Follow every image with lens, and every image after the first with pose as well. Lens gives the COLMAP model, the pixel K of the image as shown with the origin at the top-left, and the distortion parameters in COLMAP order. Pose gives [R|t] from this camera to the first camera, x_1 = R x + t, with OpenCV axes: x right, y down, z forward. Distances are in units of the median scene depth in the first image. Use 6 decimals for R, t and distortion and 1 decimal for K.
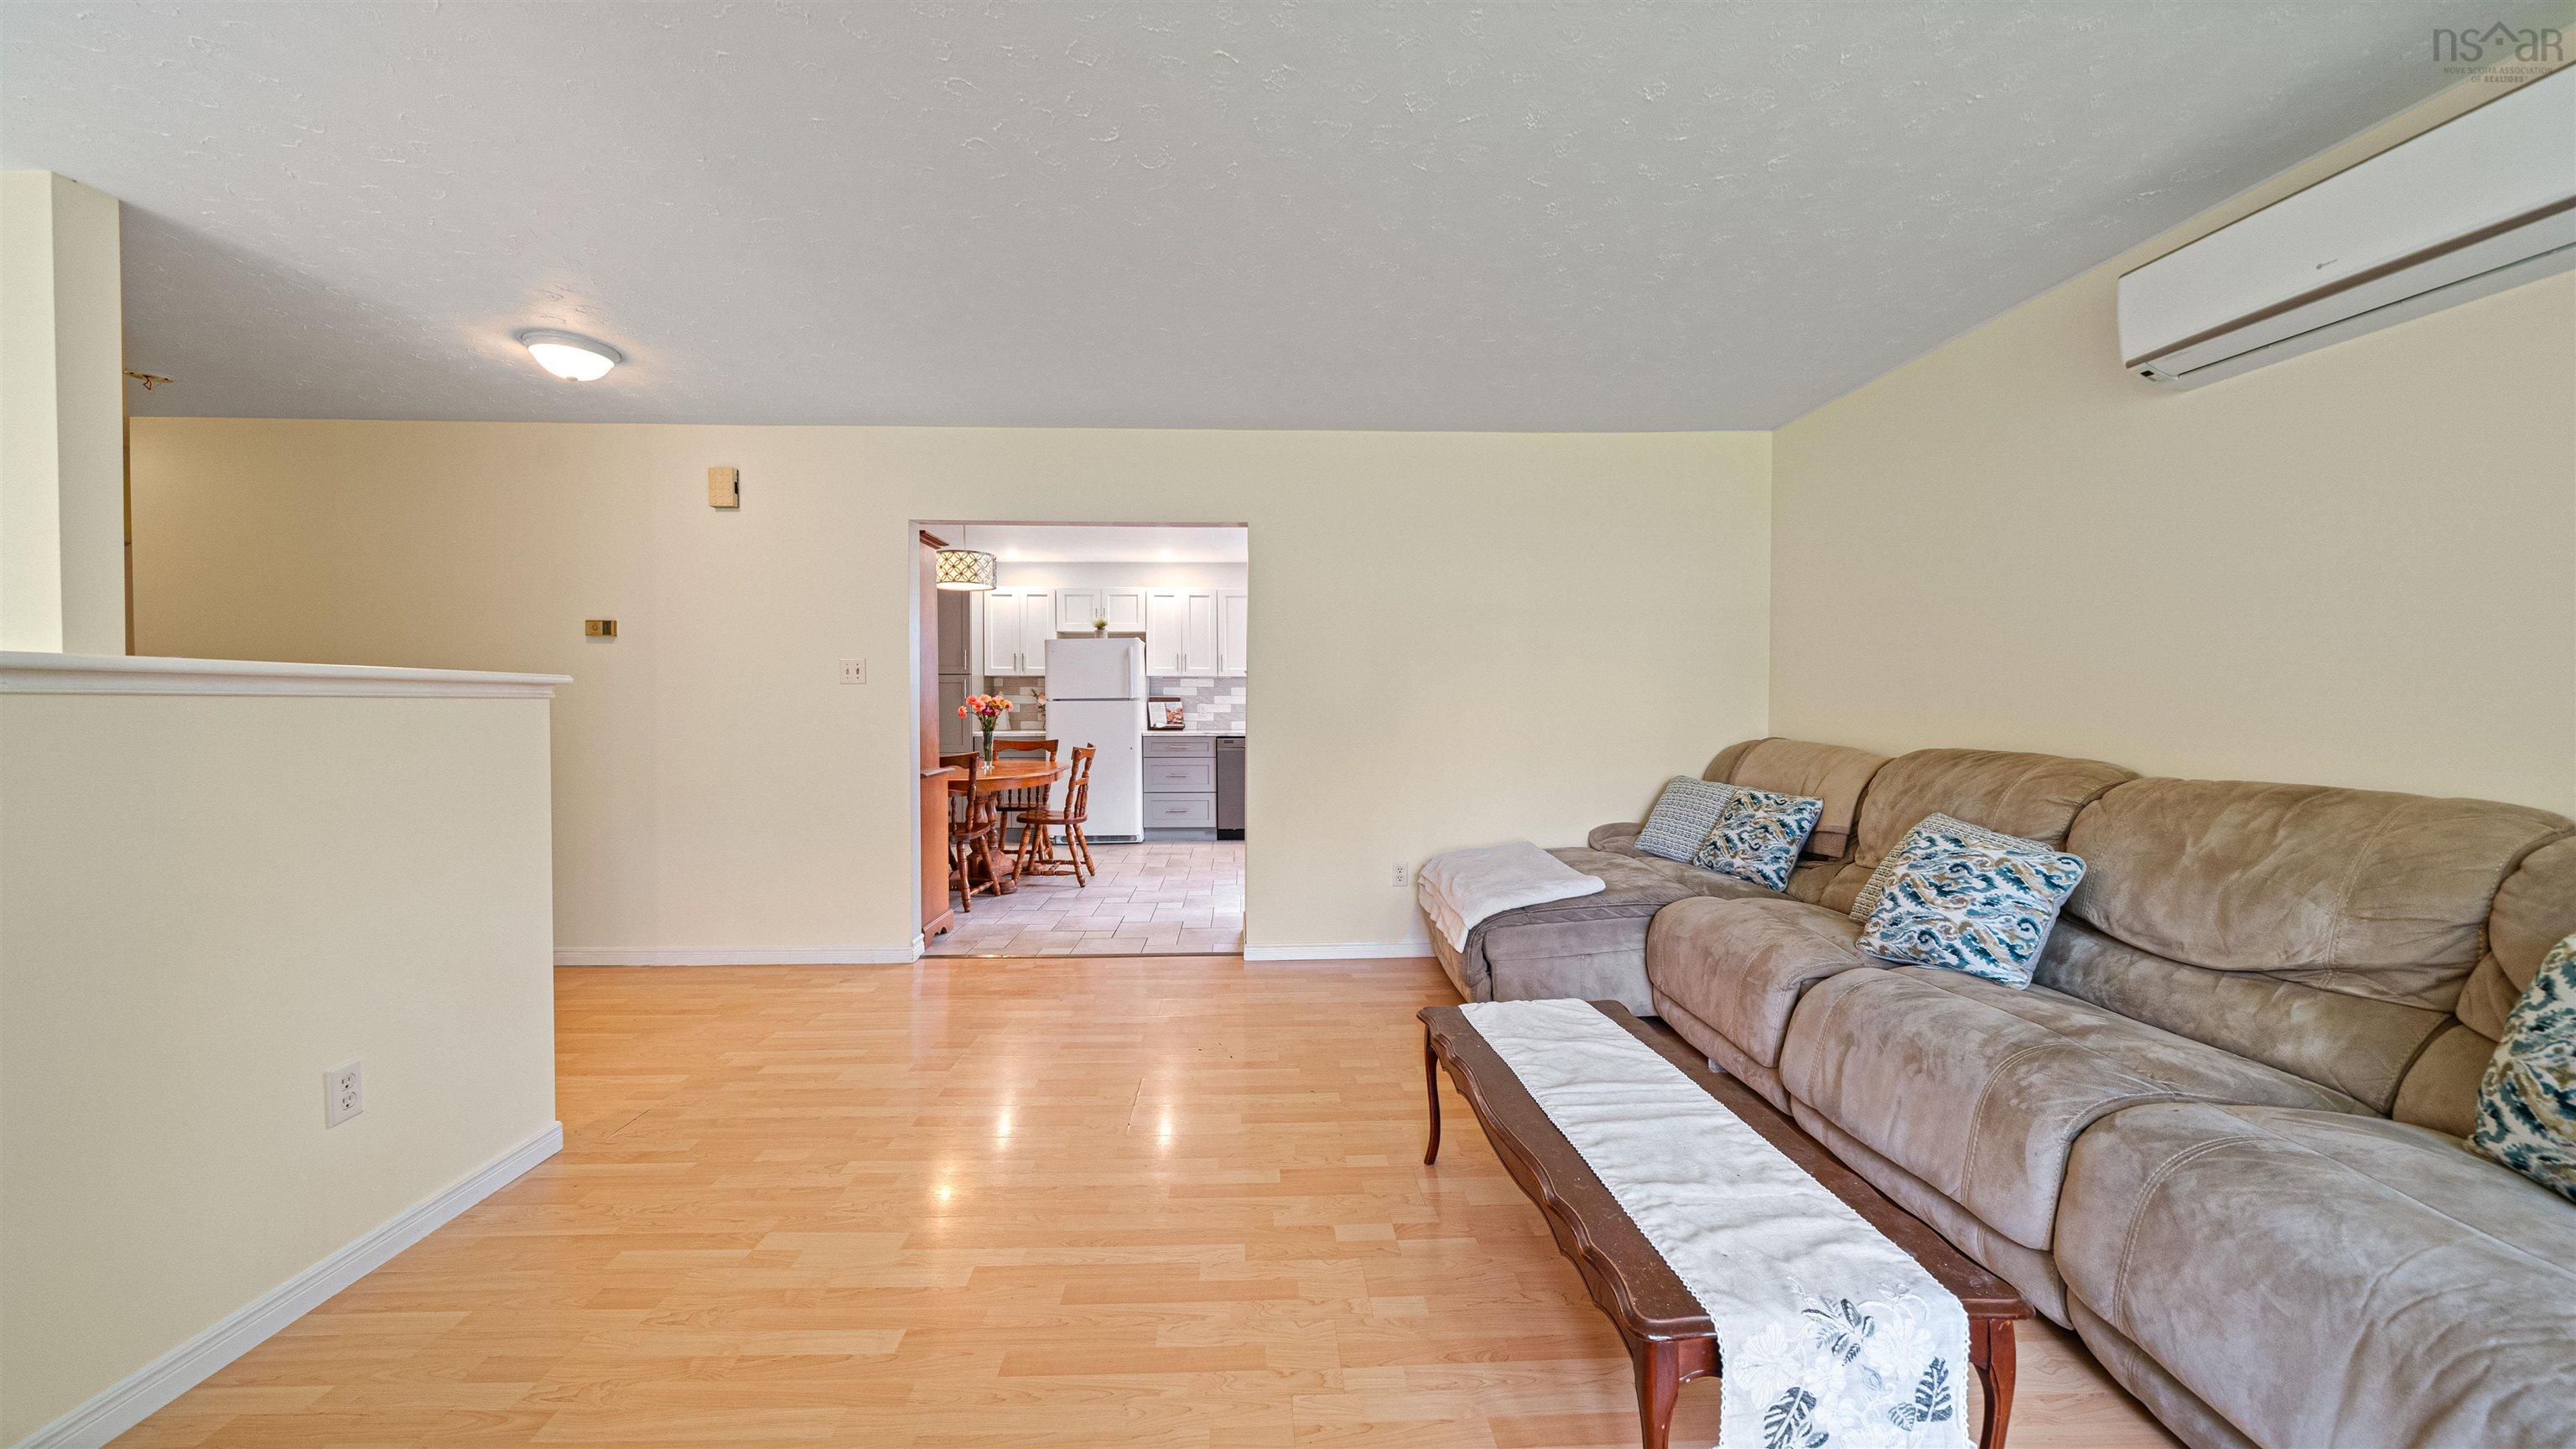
lens RADIAL K [[923.1, 0, 1279.4], [0, 923.1, 716.7], [0, 0, 1]] dist [0.000301, -0.000002]
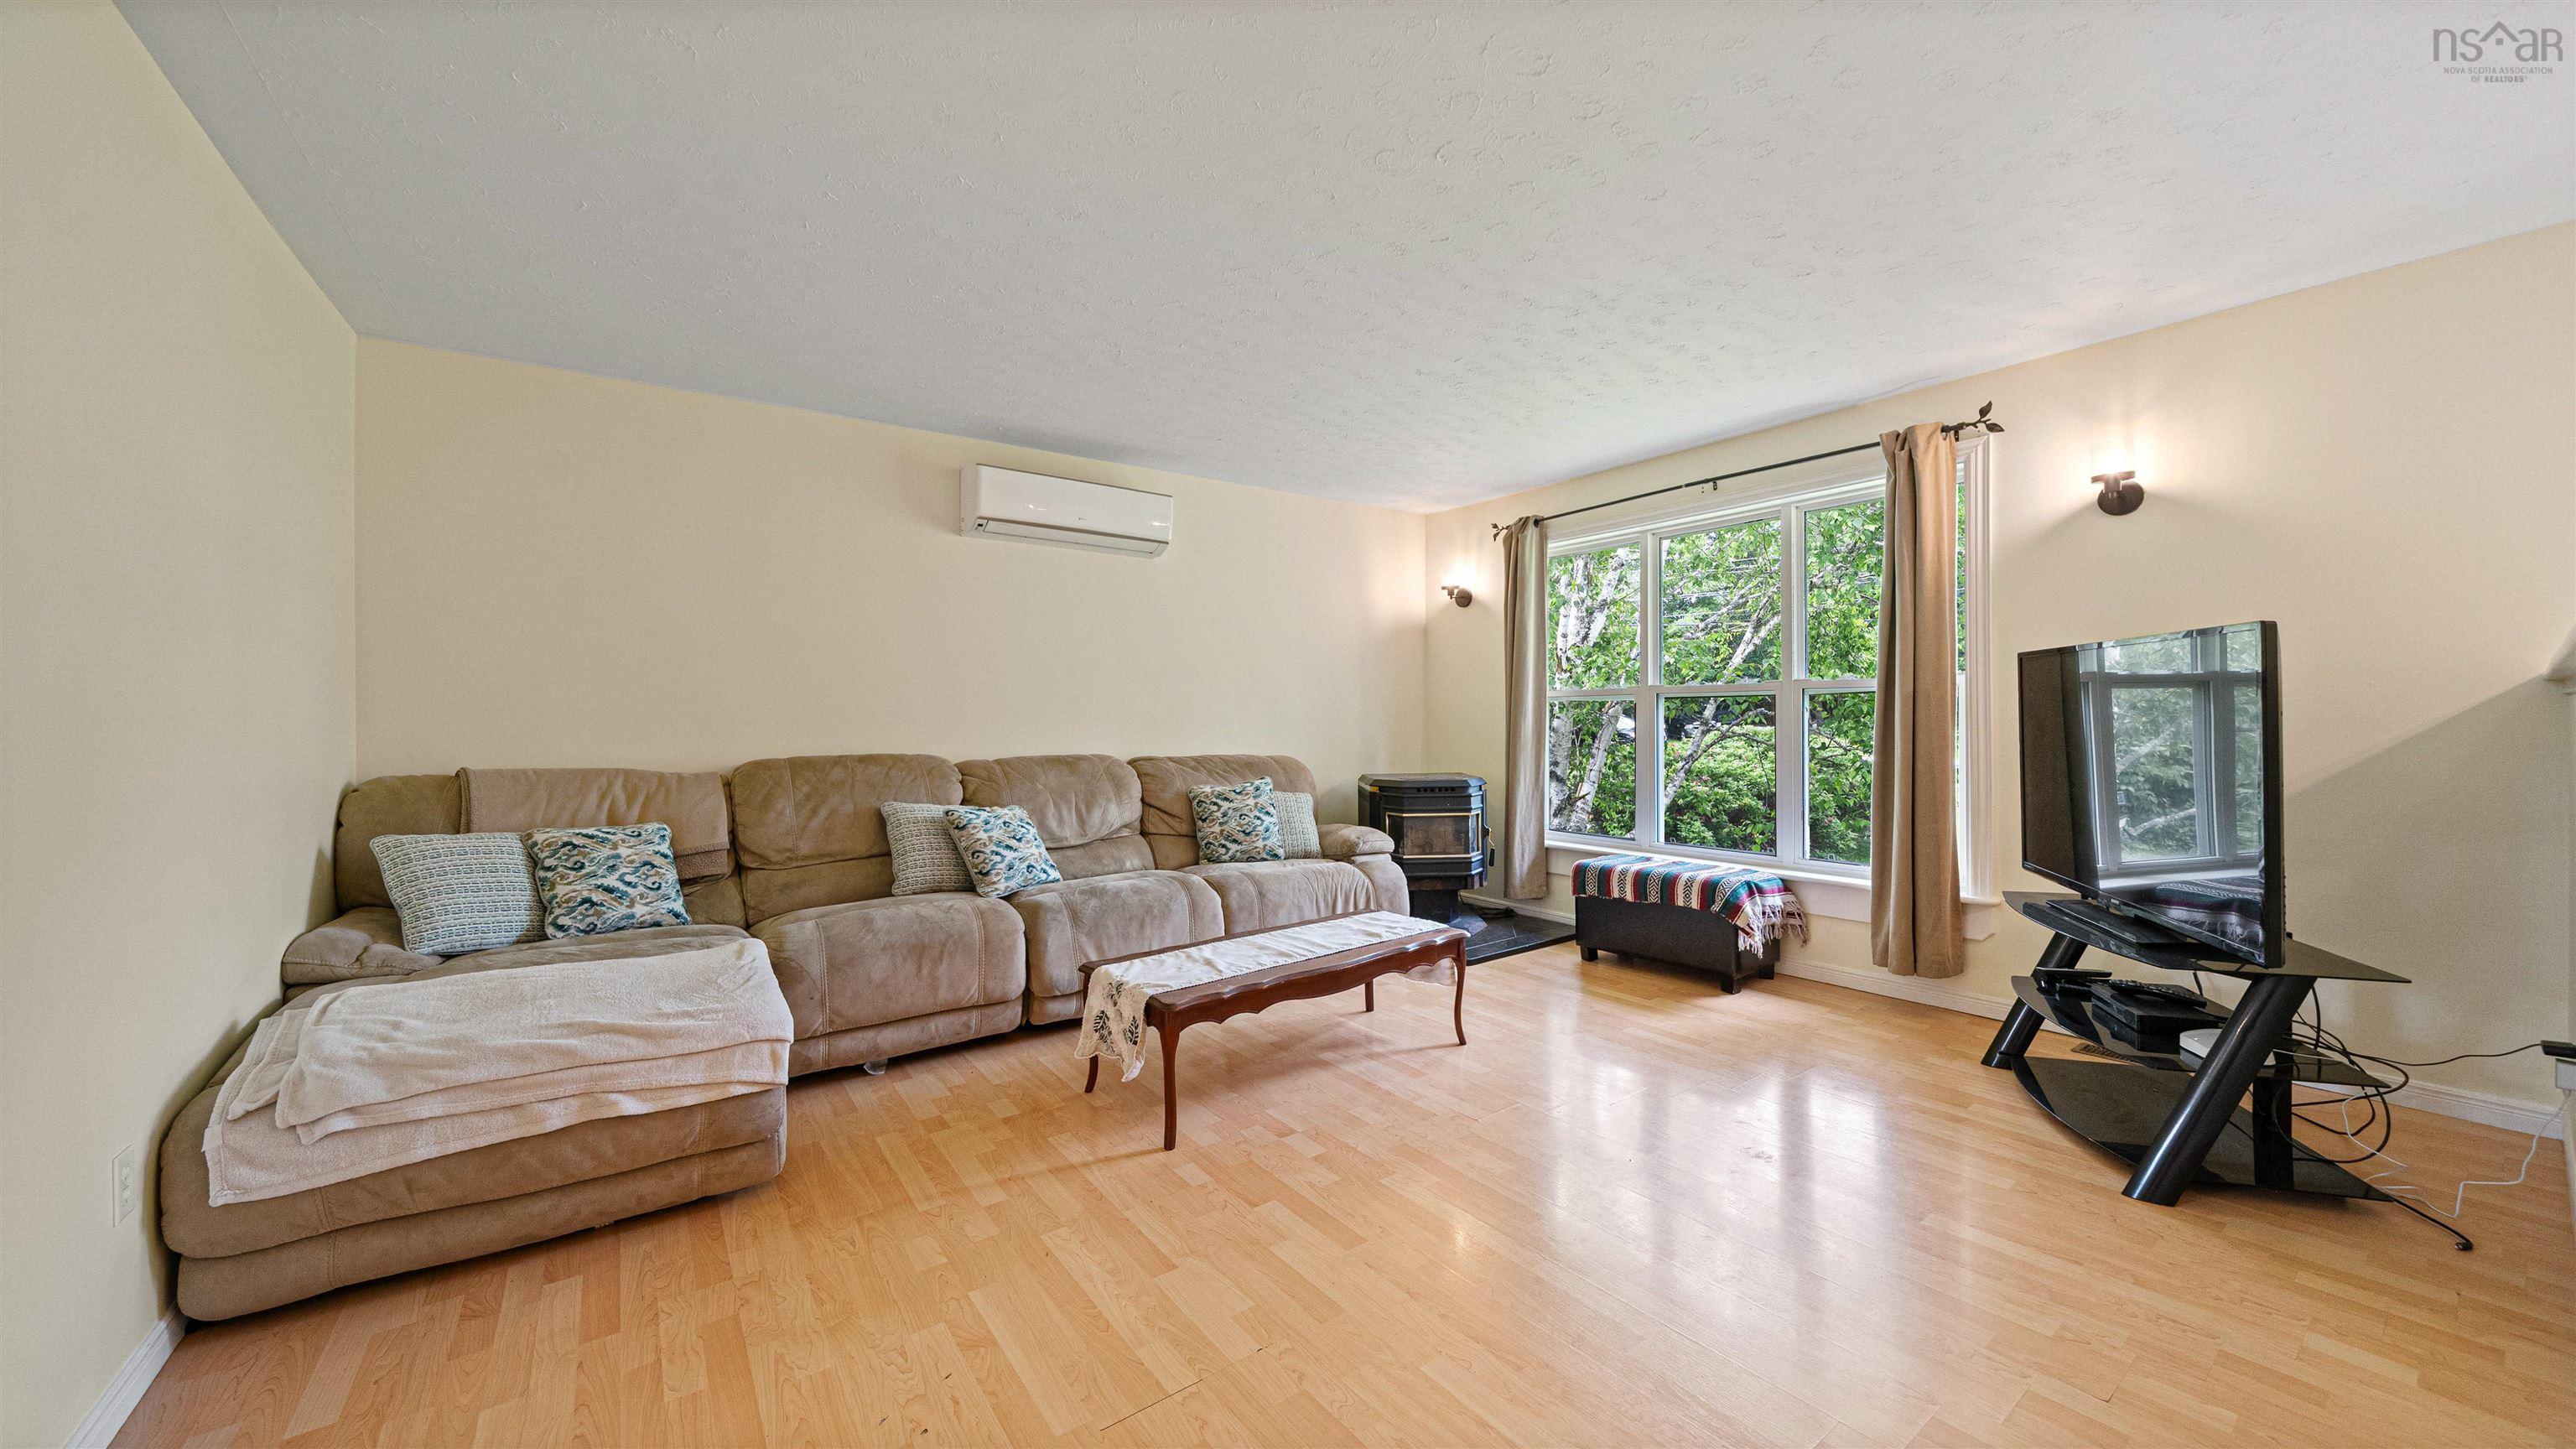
lens RADIAL K [[923.1, 0, 1279.4], [0, 923.1, 716.7], [0, 0, 1]] dist [0.000301, -0.000002]
pose [[-0.546840, 0.006132, 0.837214, -0.590934], [0.024224, 0.999670, 0.008501, -0.013519], [-0.836886, 0.024929, -0.546809, 1.079691]]
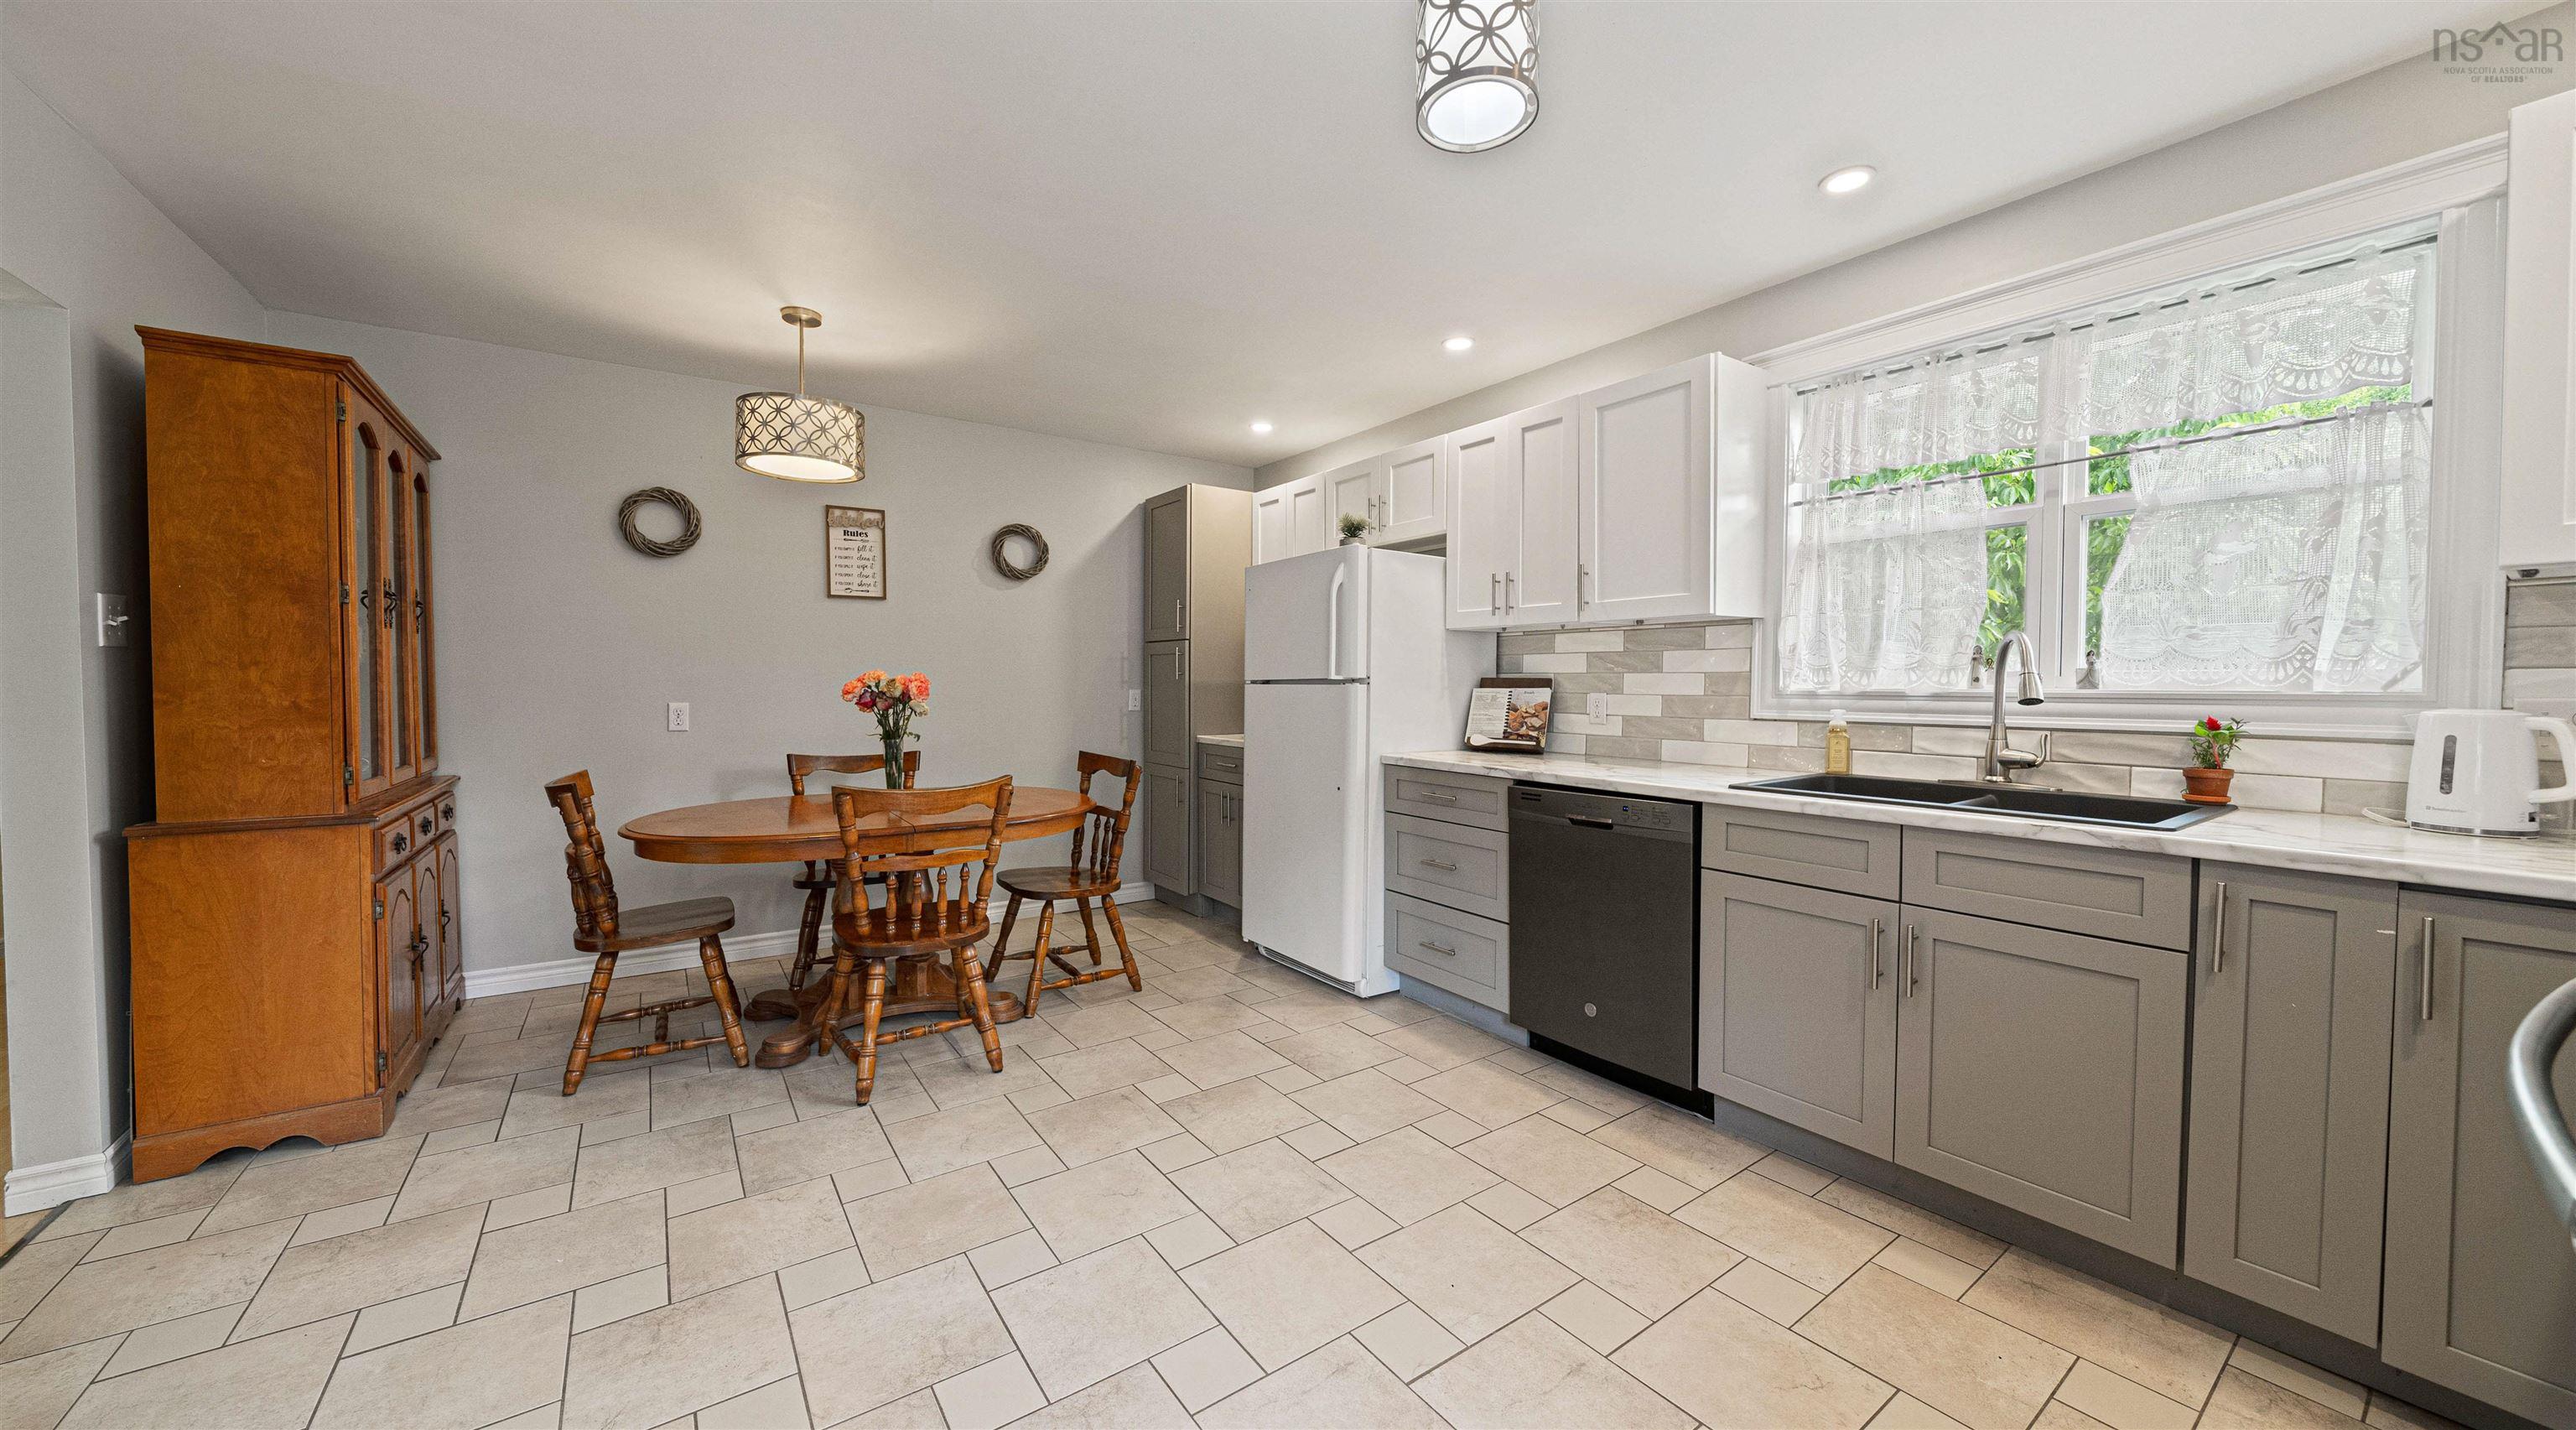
lens RADIAL K [[903.7, 0, 1288.0], [0, 903.7, 715.0], [0, 0, 1]] dist [-0.000063, 0.000013]
pose [[0.539144, 0.031651, -0.841619, 0.466818], [-0.020576, 0.999490, 0.024406, -0.029130], [0.841962, 0.004159, 0.539521, 1.730757]]
